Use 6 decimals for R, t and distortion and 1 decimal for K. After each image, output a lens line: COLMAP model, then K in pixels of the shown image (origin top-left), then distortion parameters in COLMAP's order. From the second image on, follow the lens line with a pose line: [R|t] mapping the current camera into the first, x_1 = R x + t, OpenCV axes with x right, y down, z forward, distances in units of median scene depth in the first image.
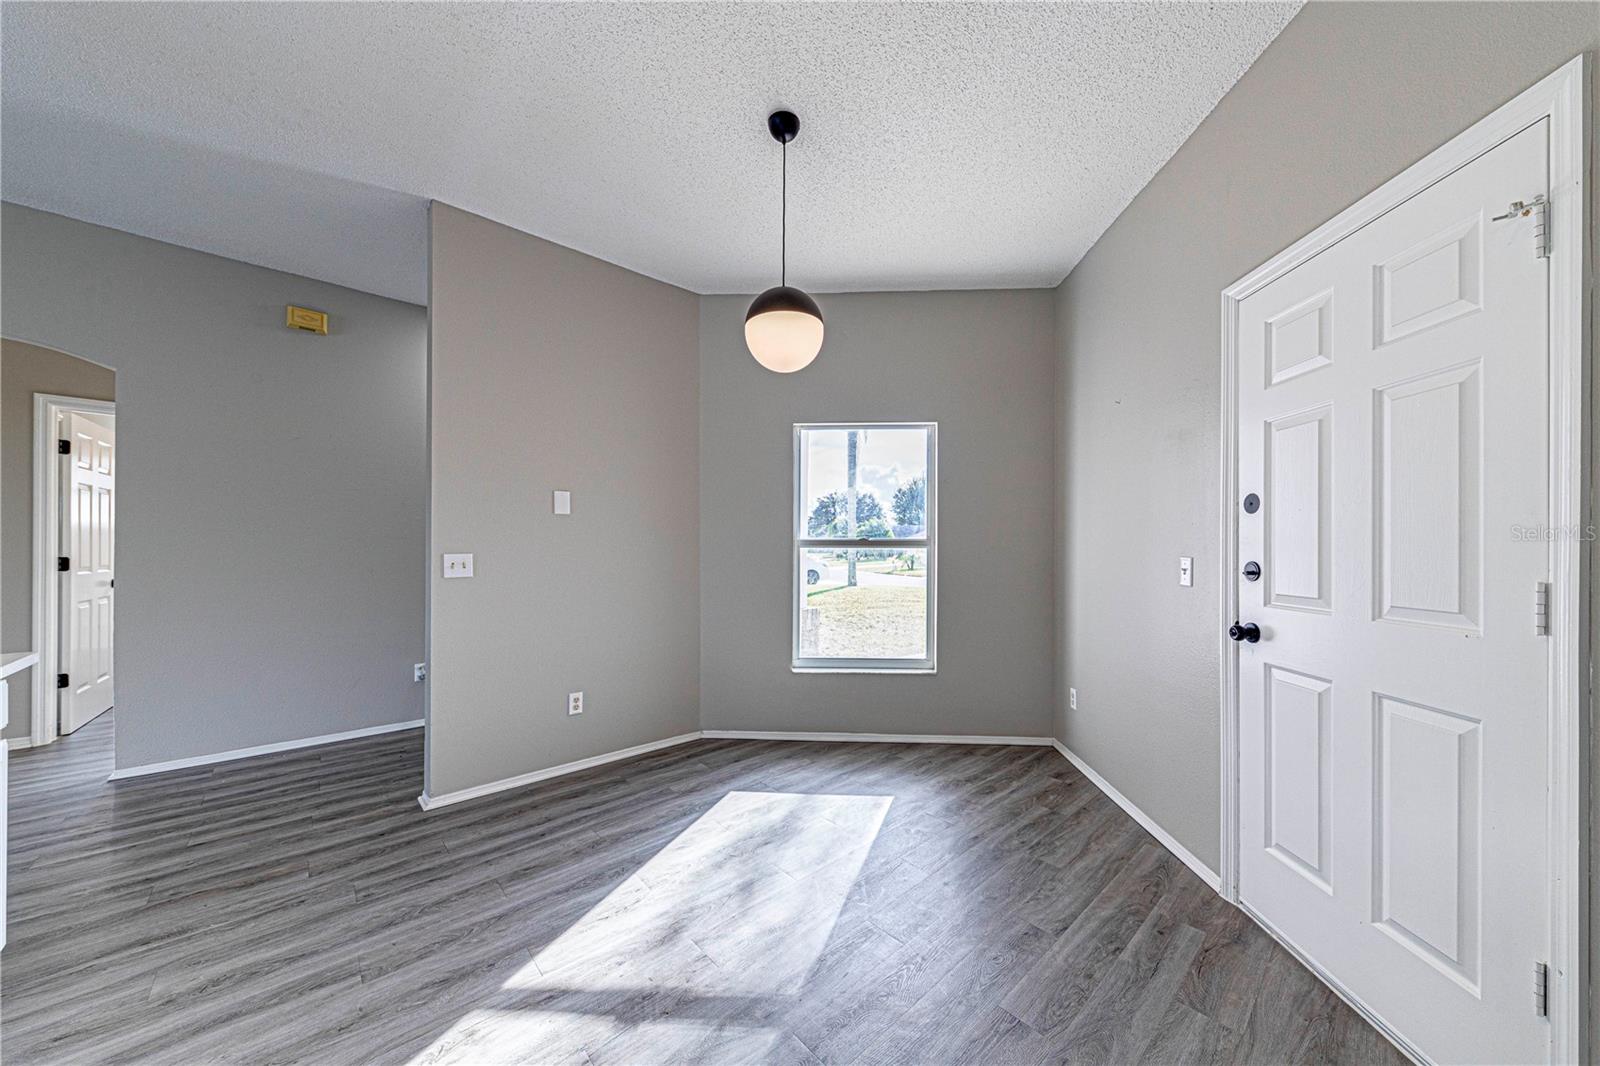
lens RADIAL K [[548.9, 0, 824.3], [0, 548.9, 547.4], [0, 0, 1]] dist [0.001064, -0.000755]
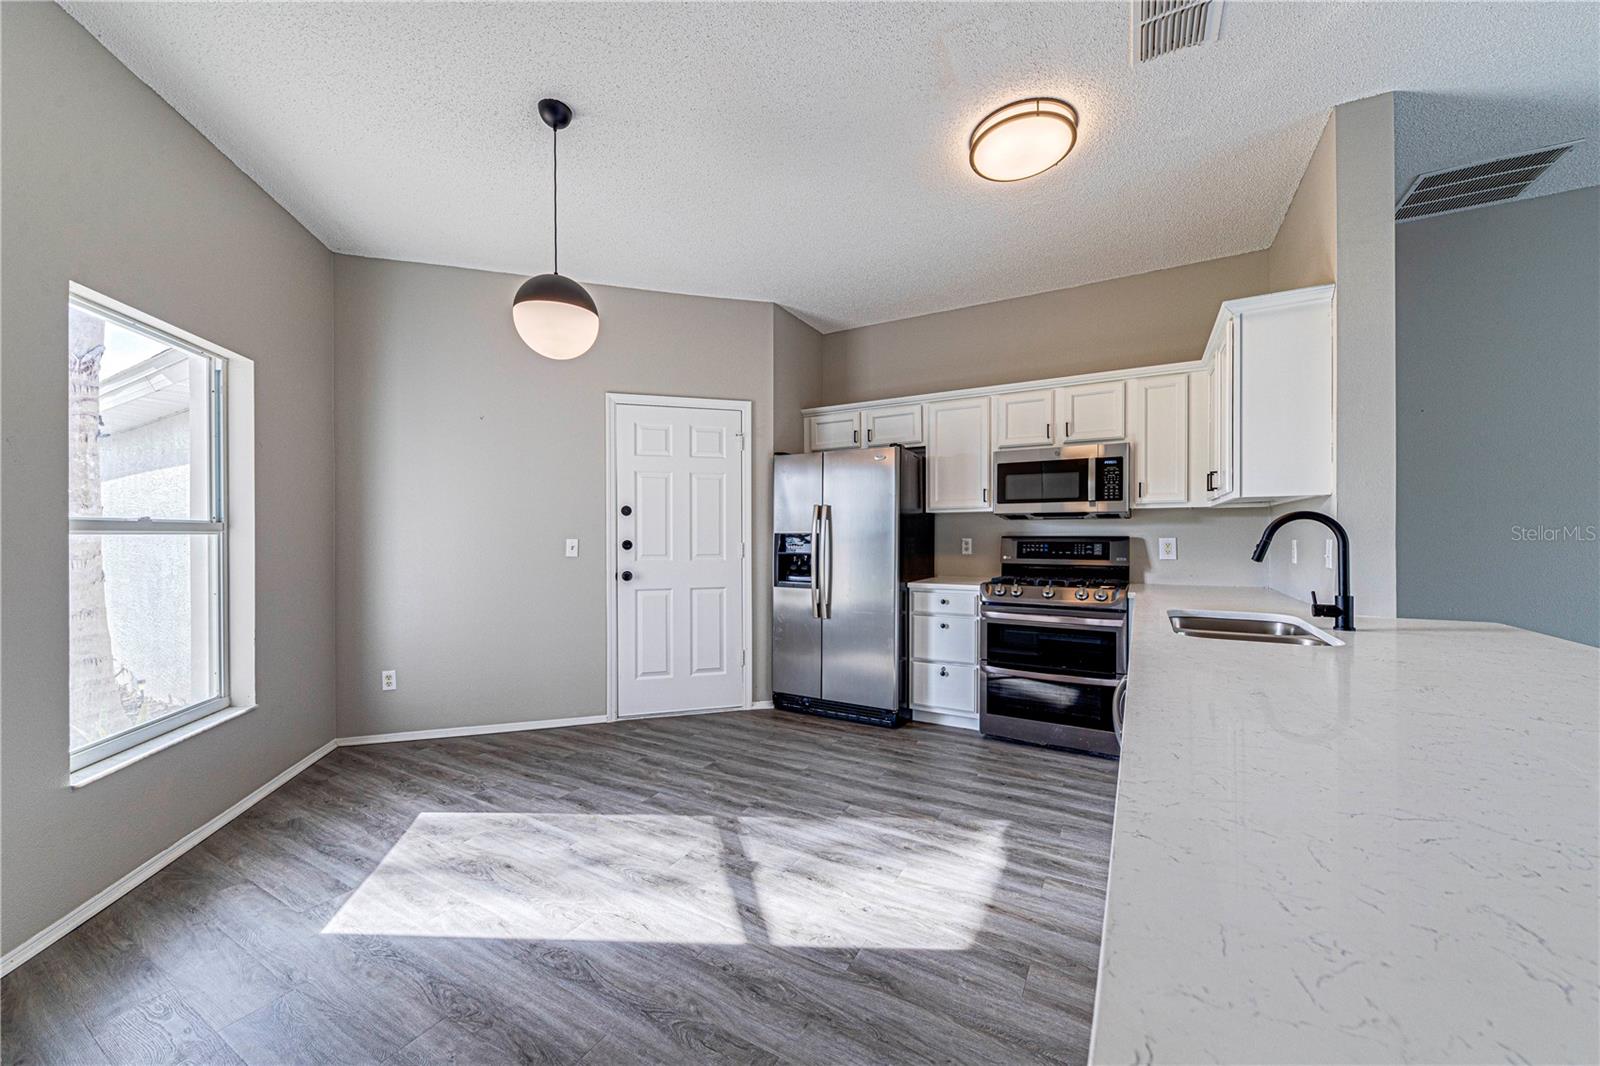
lens RADIAL K [[548.9, 0, 796.5], [0, 548.9, 532.8], [0, 0, 1]] dist [0.001064, -0.000755]
pose [[-0.269431, 0.002646, 0.963016, -1.301680], [0.002387, 0.999995, -0.002079, 0.003599], [-0.963017, 0.001739, -0.269436, 0.944737]]
